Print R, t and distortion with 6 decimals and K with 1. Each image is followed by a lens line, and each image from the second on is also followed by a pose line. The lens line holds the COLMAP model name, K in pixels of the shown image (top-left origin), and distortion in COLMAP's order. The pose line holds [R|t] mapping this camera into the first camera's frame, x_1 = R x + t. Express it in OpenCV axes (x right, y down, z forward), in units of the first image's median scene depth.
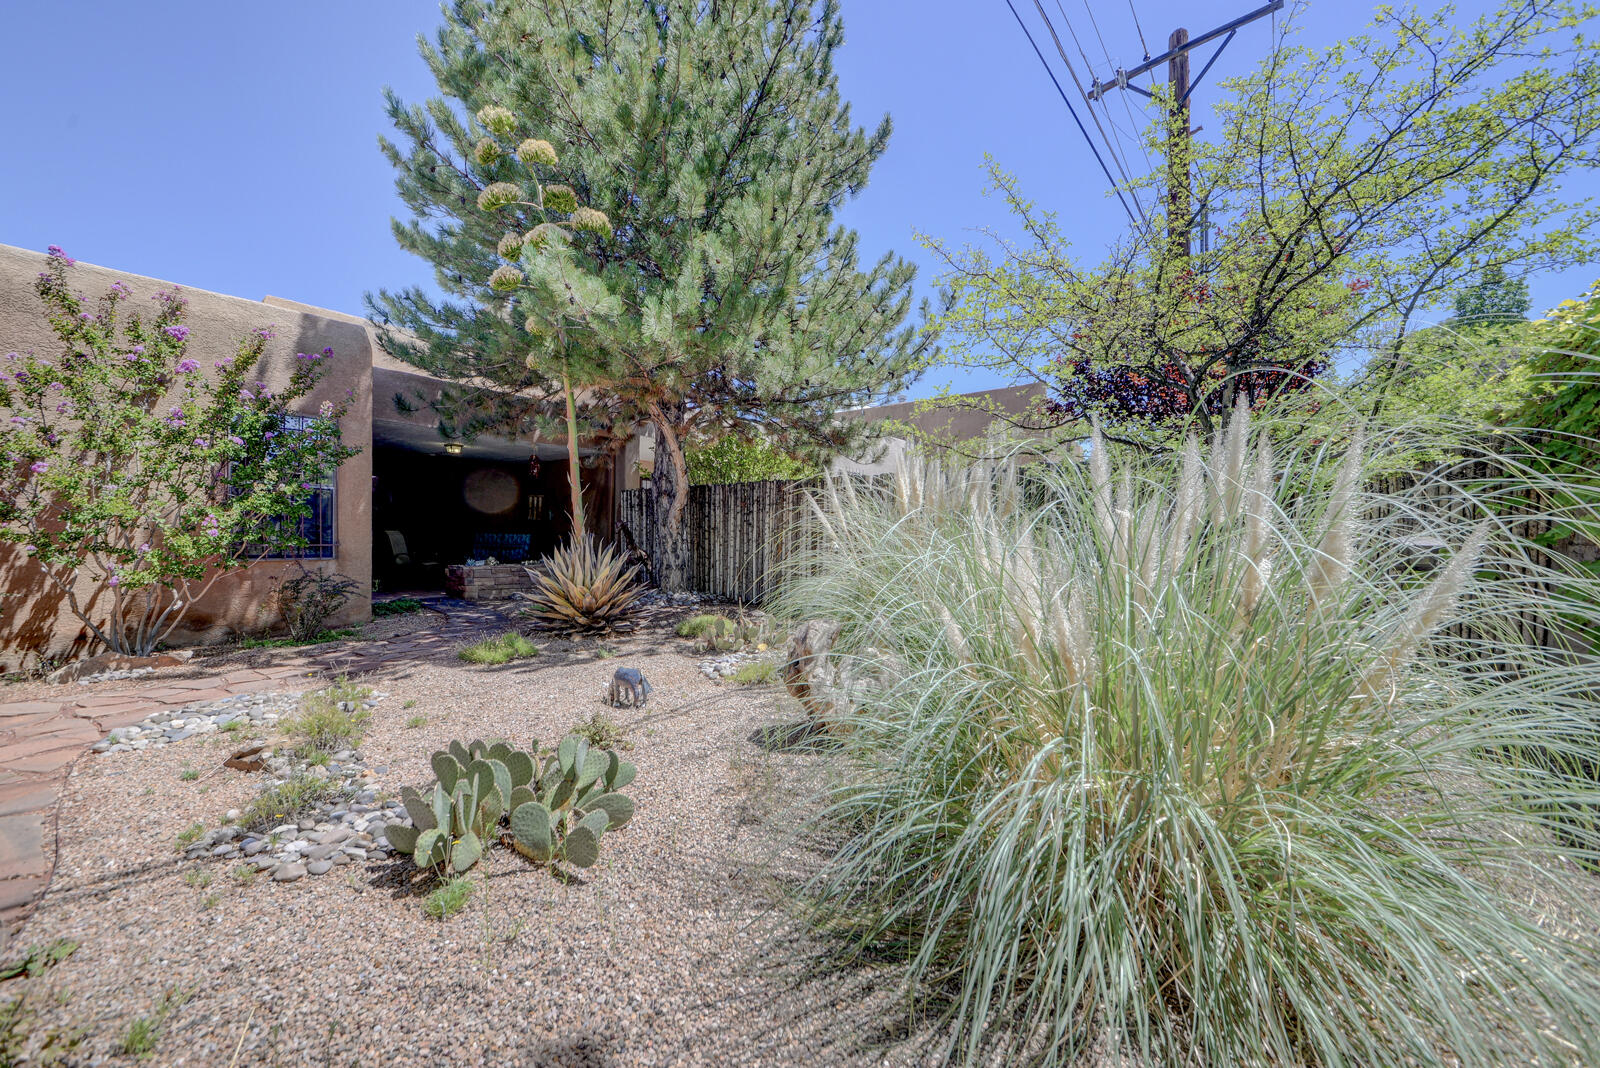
lens RADIAL K [[551.6, 0, 800.4], [0, 551.6, 547.4], [0, 0, 1]] dist [-0.040490, 0.000132]
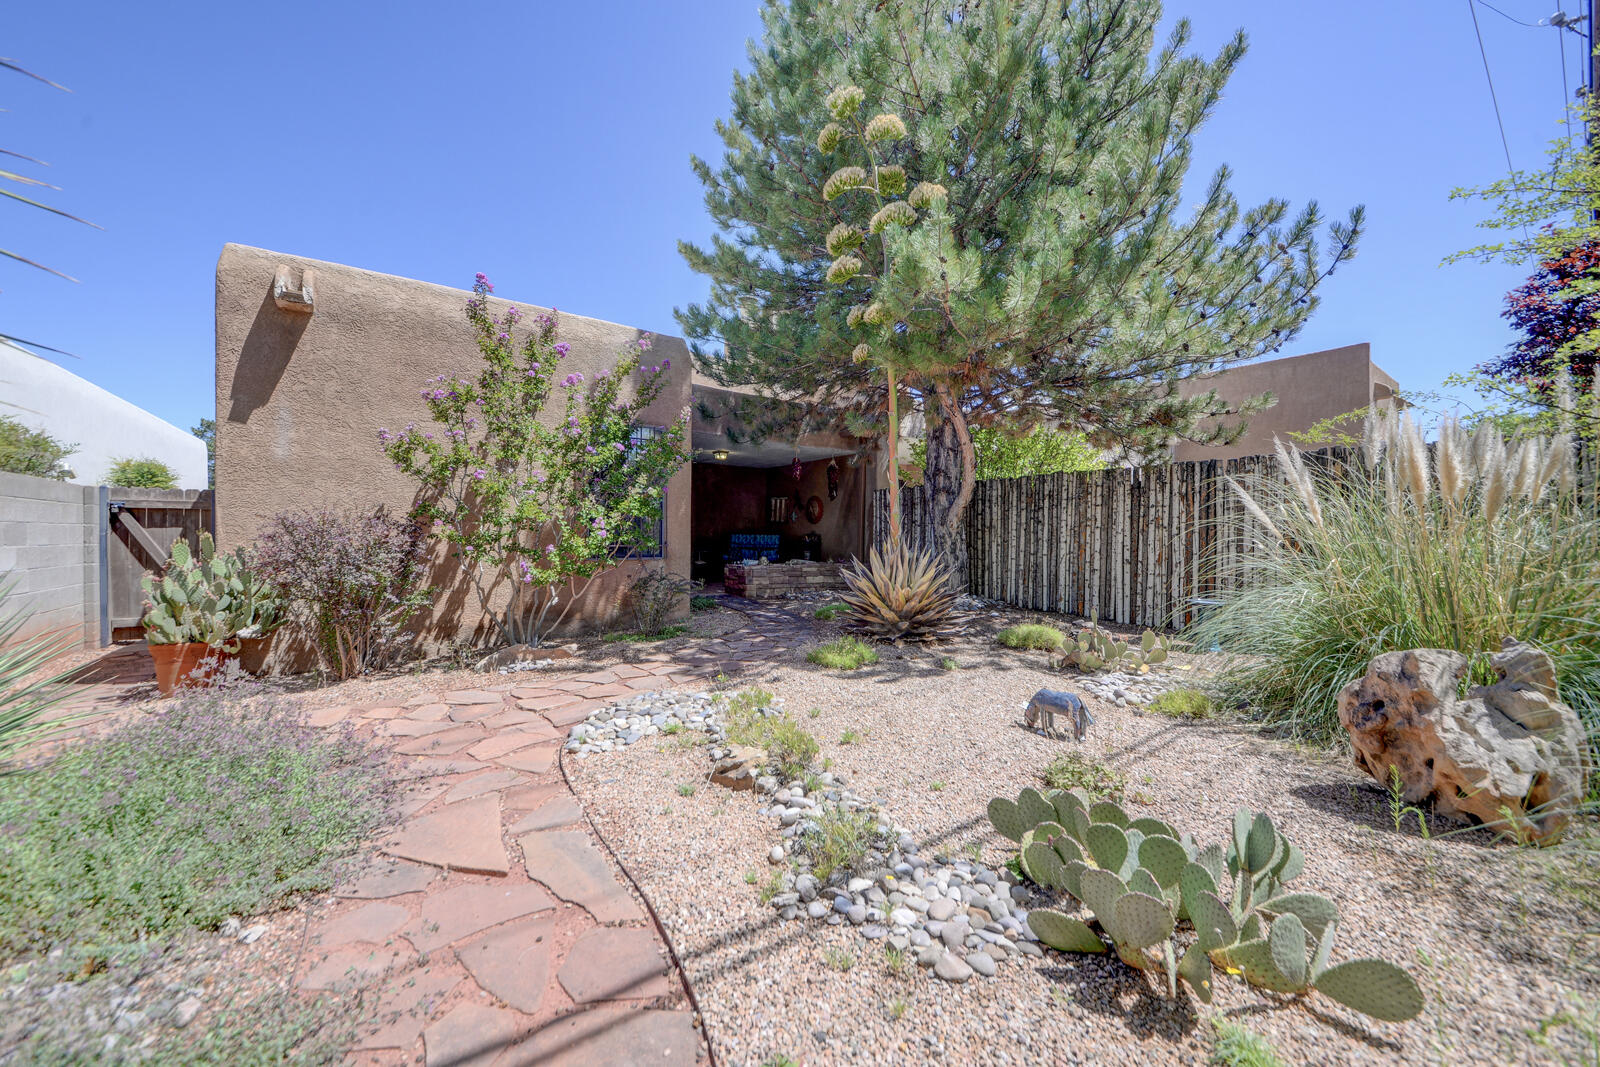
lens RADIAL K [[550.7, 0, 800.0], [0, 550.7, 533.5], [0, 0, 1]] dist [0.001034, -0.000029]
pose [[0.950224, -0.008755, -0.311443, -0.359831], [0.000474, 0.999645, -0.026654, 0.001311], [0.311566, 0.025180, 0.949891, 0.055177]]
